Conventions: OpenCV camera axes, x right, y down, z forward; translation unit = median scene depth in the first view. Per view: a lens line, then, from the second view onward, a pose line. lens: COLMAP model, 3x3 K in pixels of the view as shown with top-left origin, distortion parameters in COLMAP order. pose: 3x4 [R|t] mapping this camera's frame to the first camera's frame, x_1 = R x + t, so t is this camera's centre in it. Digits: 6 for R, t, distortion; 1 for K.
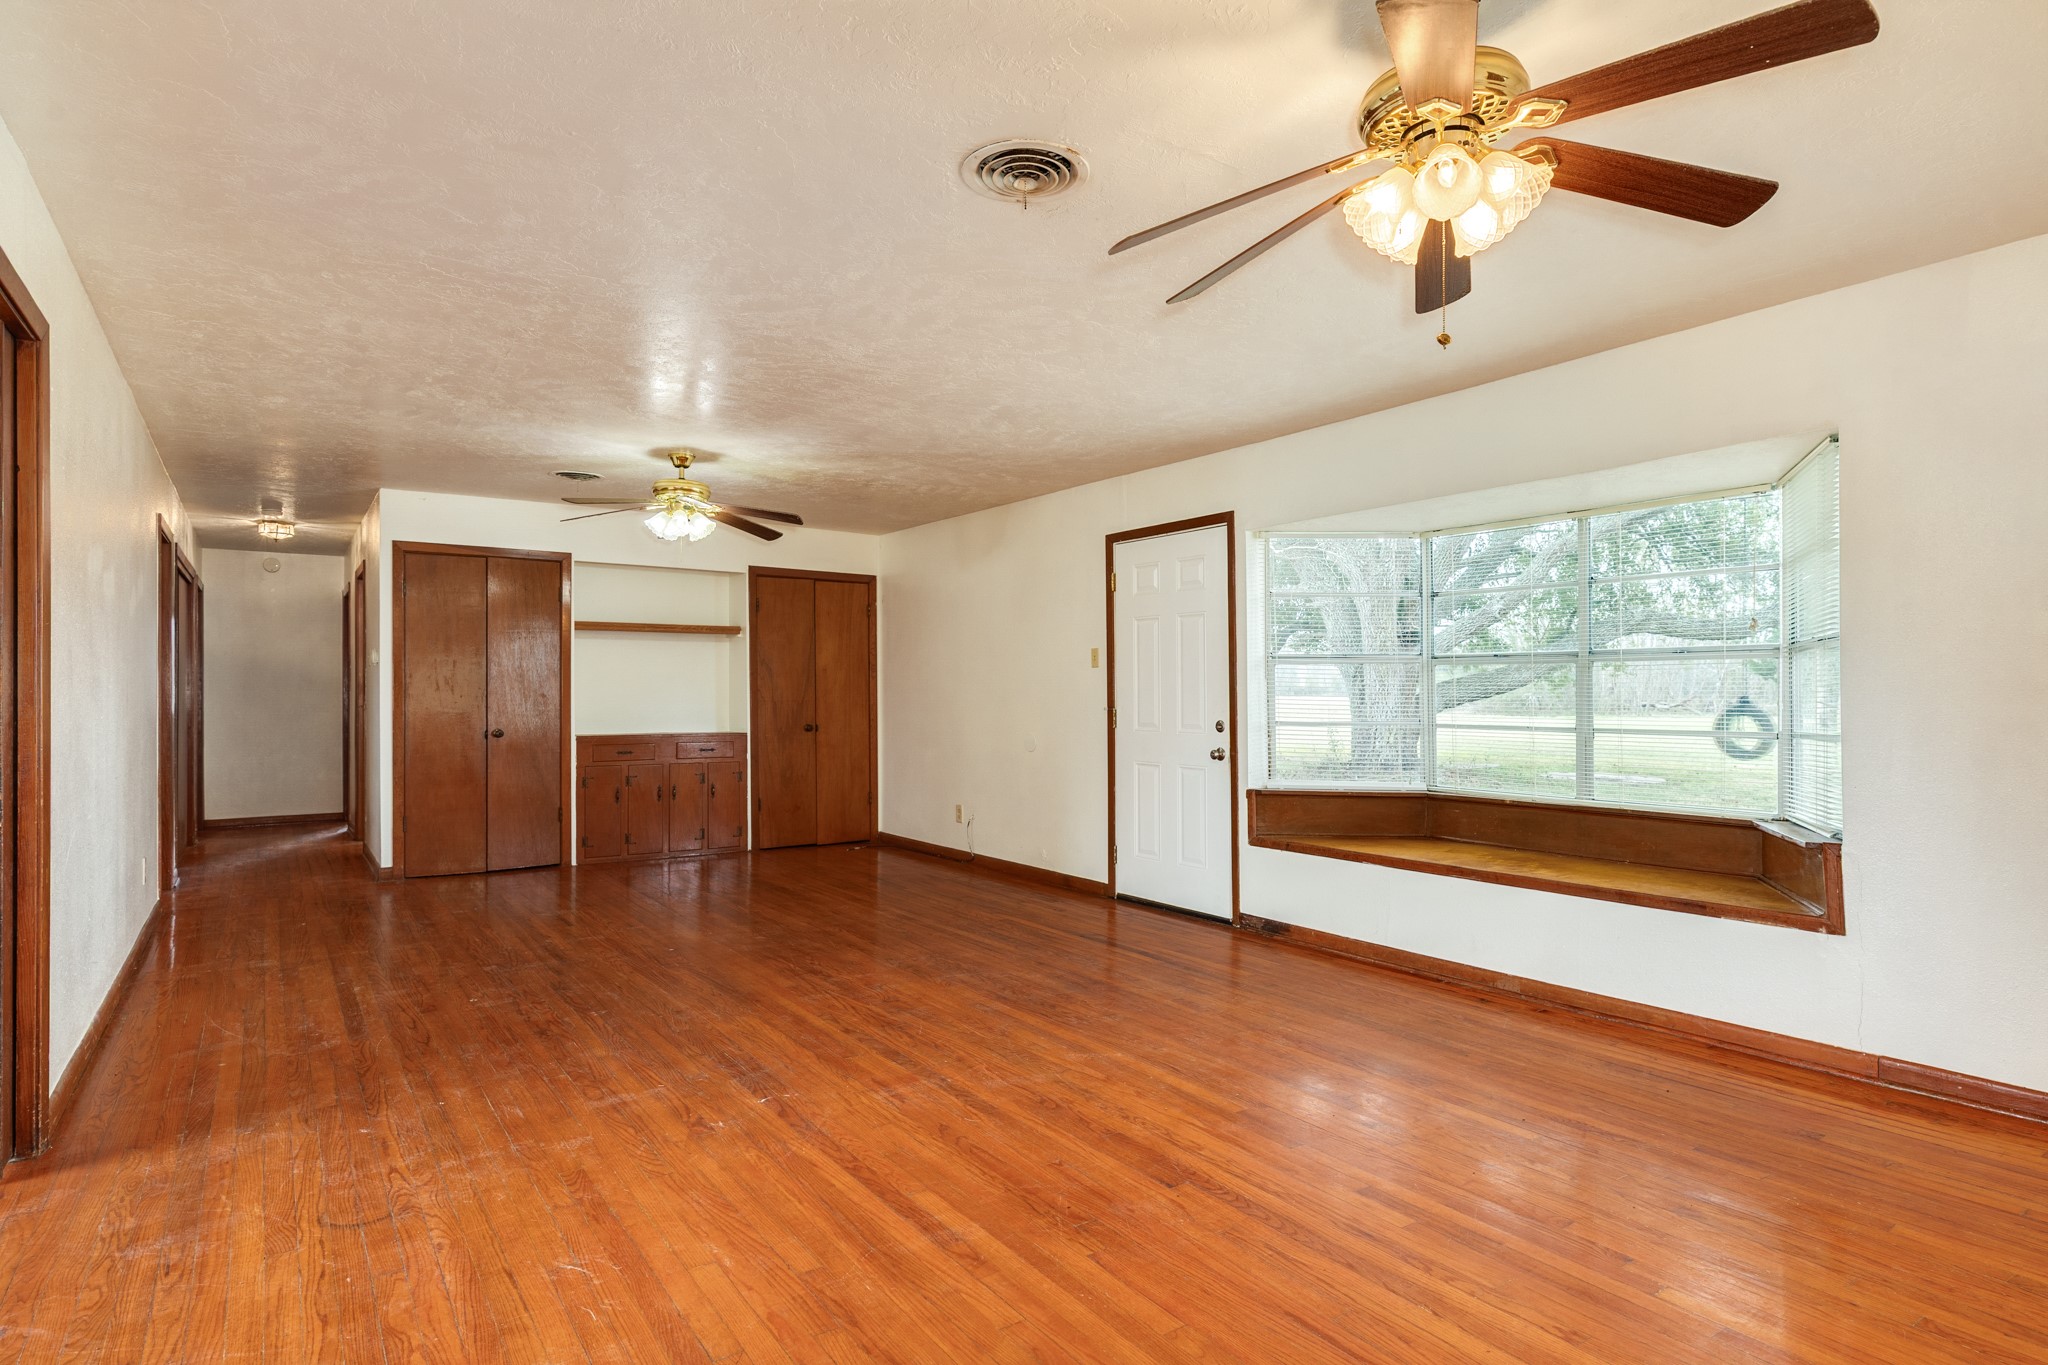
lens RADIAL K [[1106.2, 0, 1021.3], [0, 1106.2, 697.5], [0, 0, 1]] dist [0.001841, 0.000748]
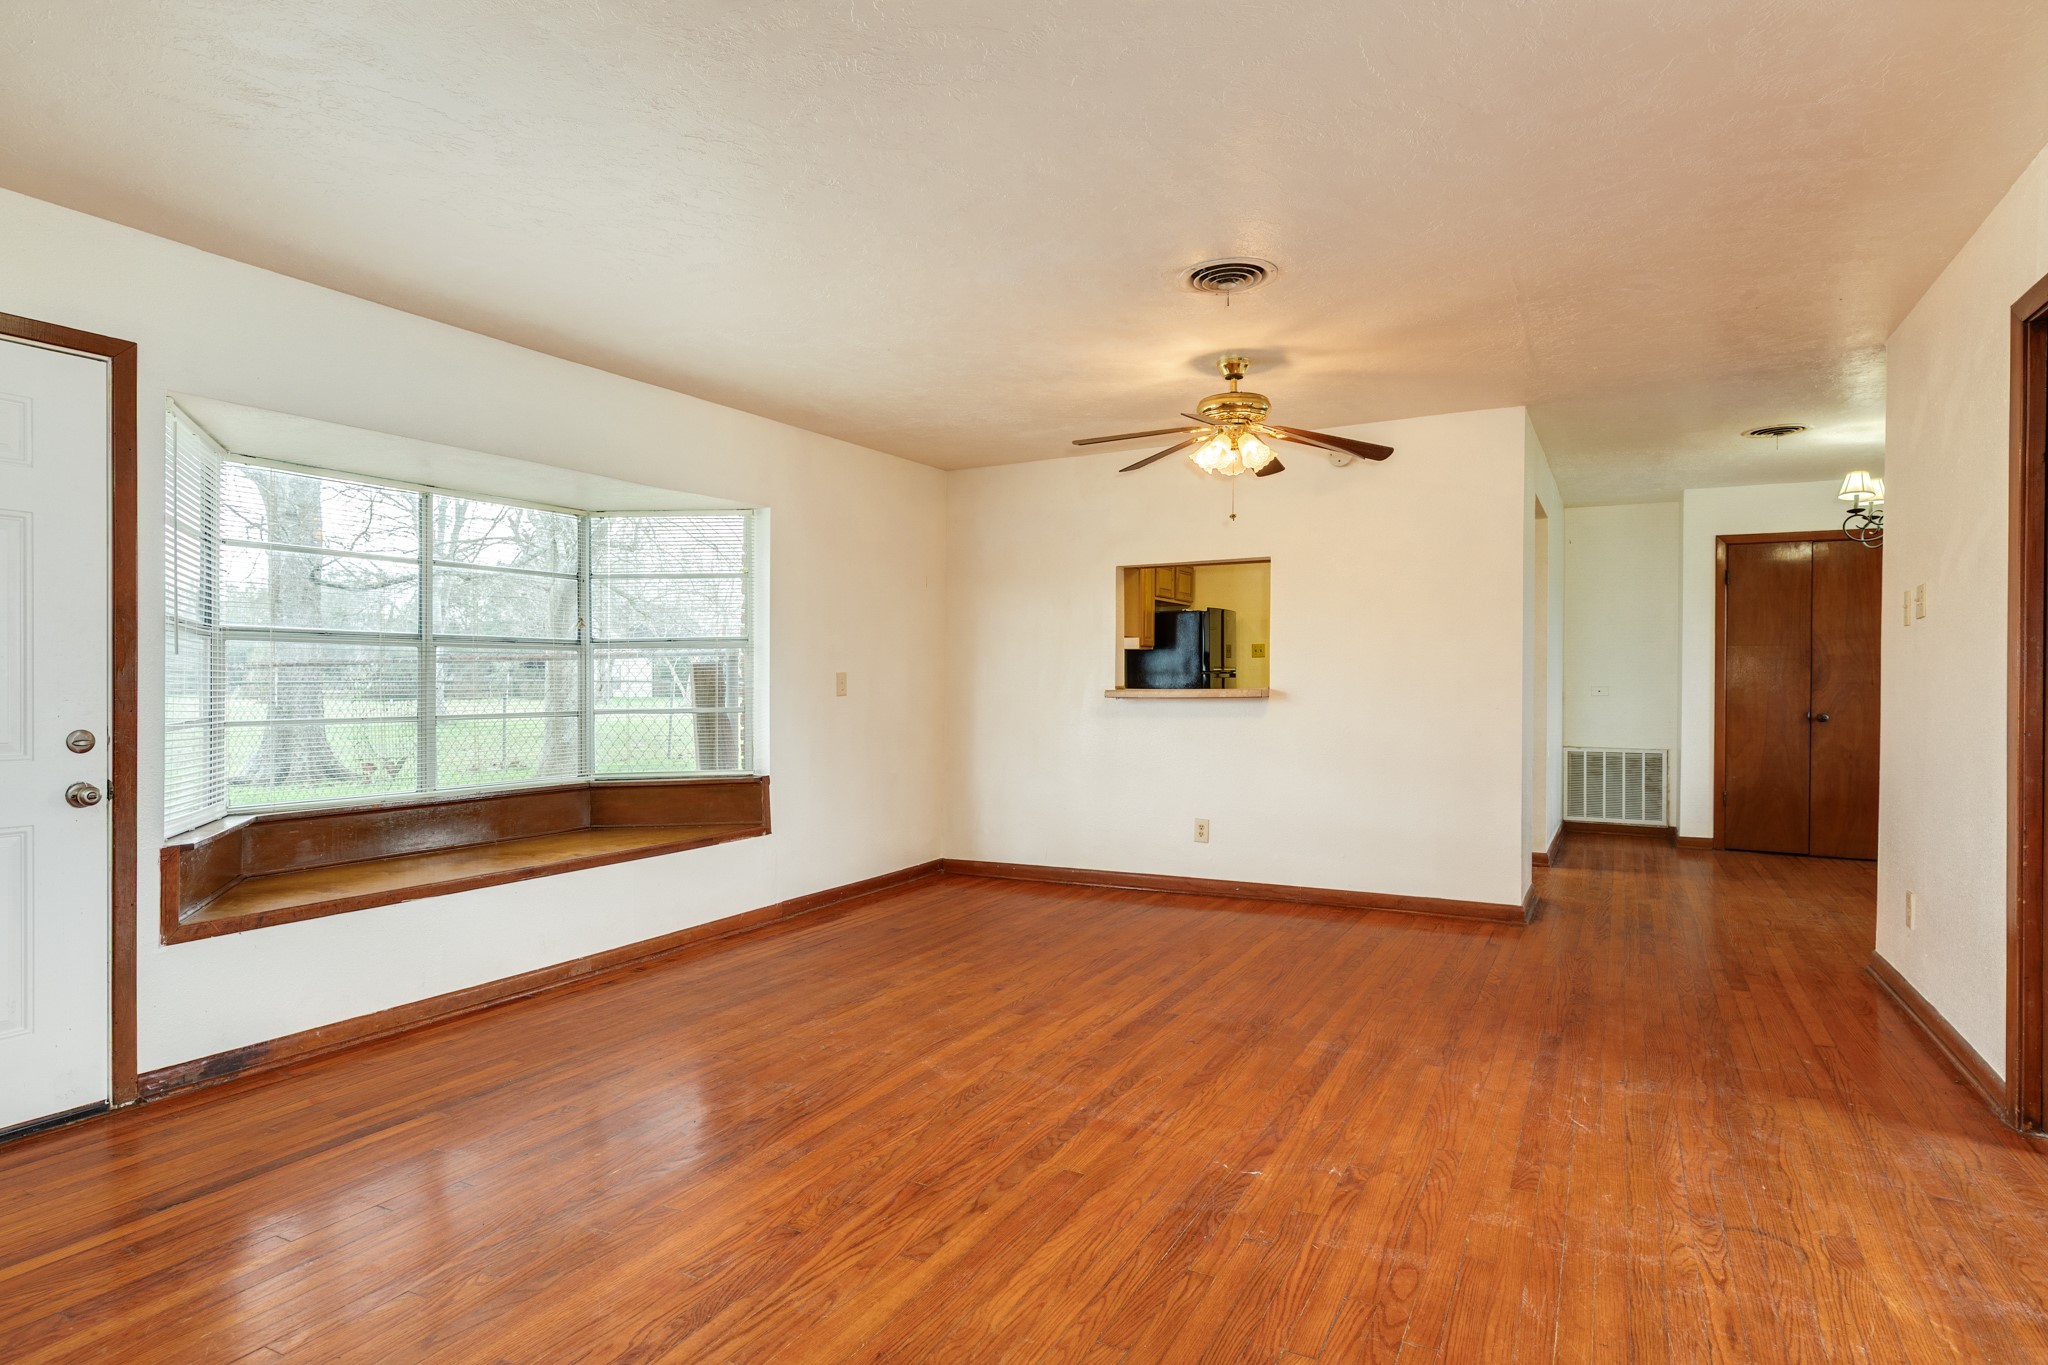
lens RADIAL K [[1106.2, 0, 1023.8], [0, 1106.2, 686.2], [0, 0, 1]] dist [0.001841, 0.000748]
pose [[-0.462476, -0.002610, 0.886628, -0.710338], [0.005041, 0.999972, 0.005573, -0.000468], [-0.886617, 0.007047, -0.462450, 1.235025]]
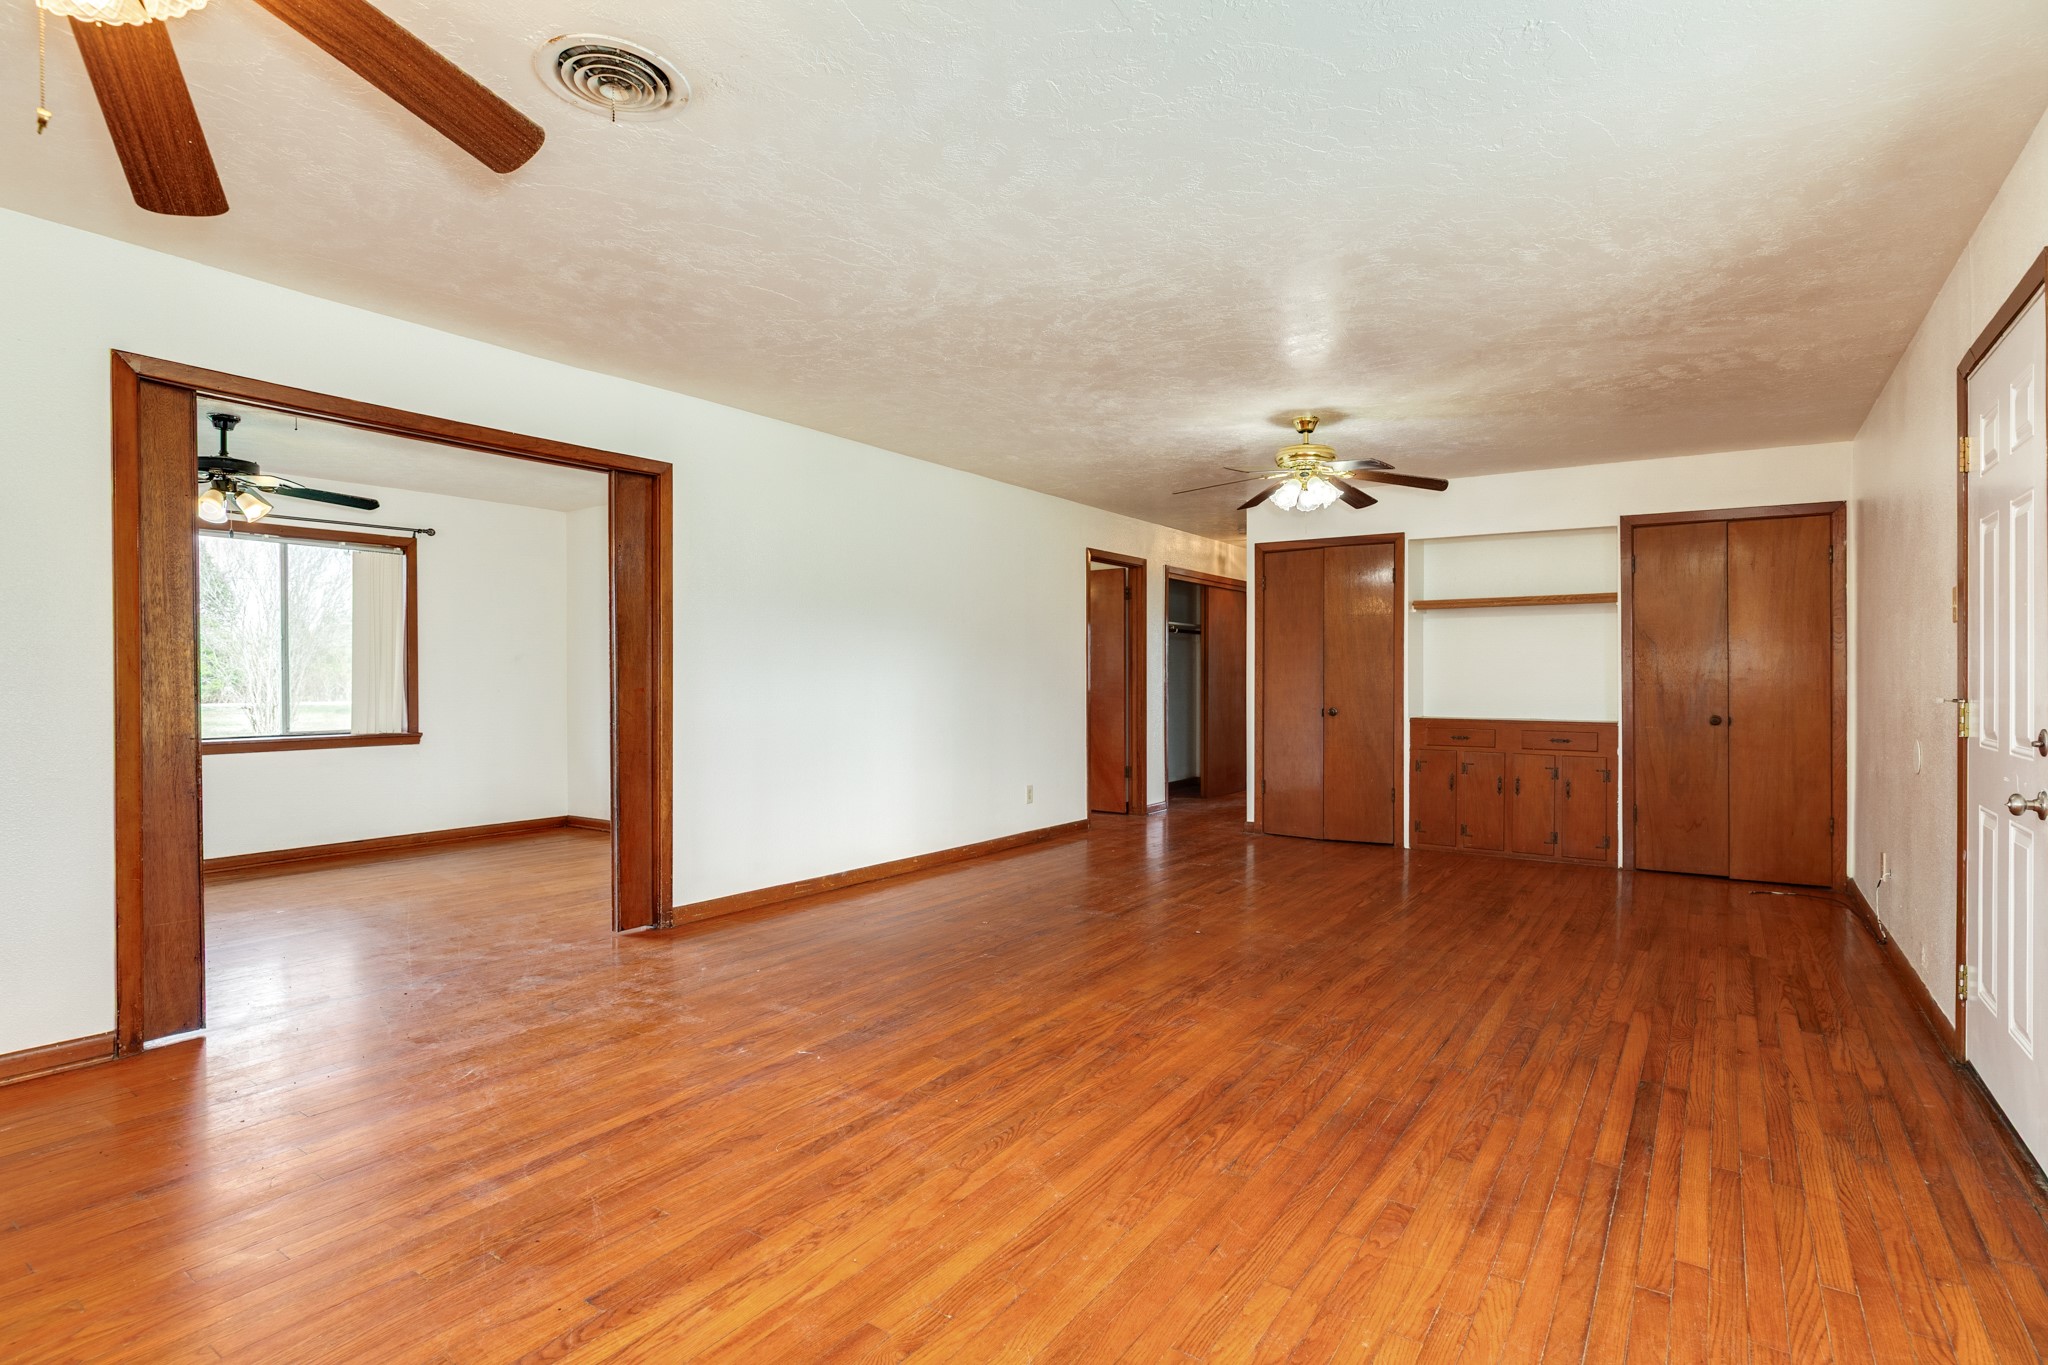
lens RADIAL K [[1004.5, 0, 1017.2], [0, 1004.5, 691.1], [0, 0, 1]] dist [-0.002939, -0.000192]
pose [[0.353496, 0.012809, -0.935348, 0.596038], [-0.004511, 0.999918, 0.011989, 0.004040], [0.935425, -0.000019, 0.353525, 0.689246]]
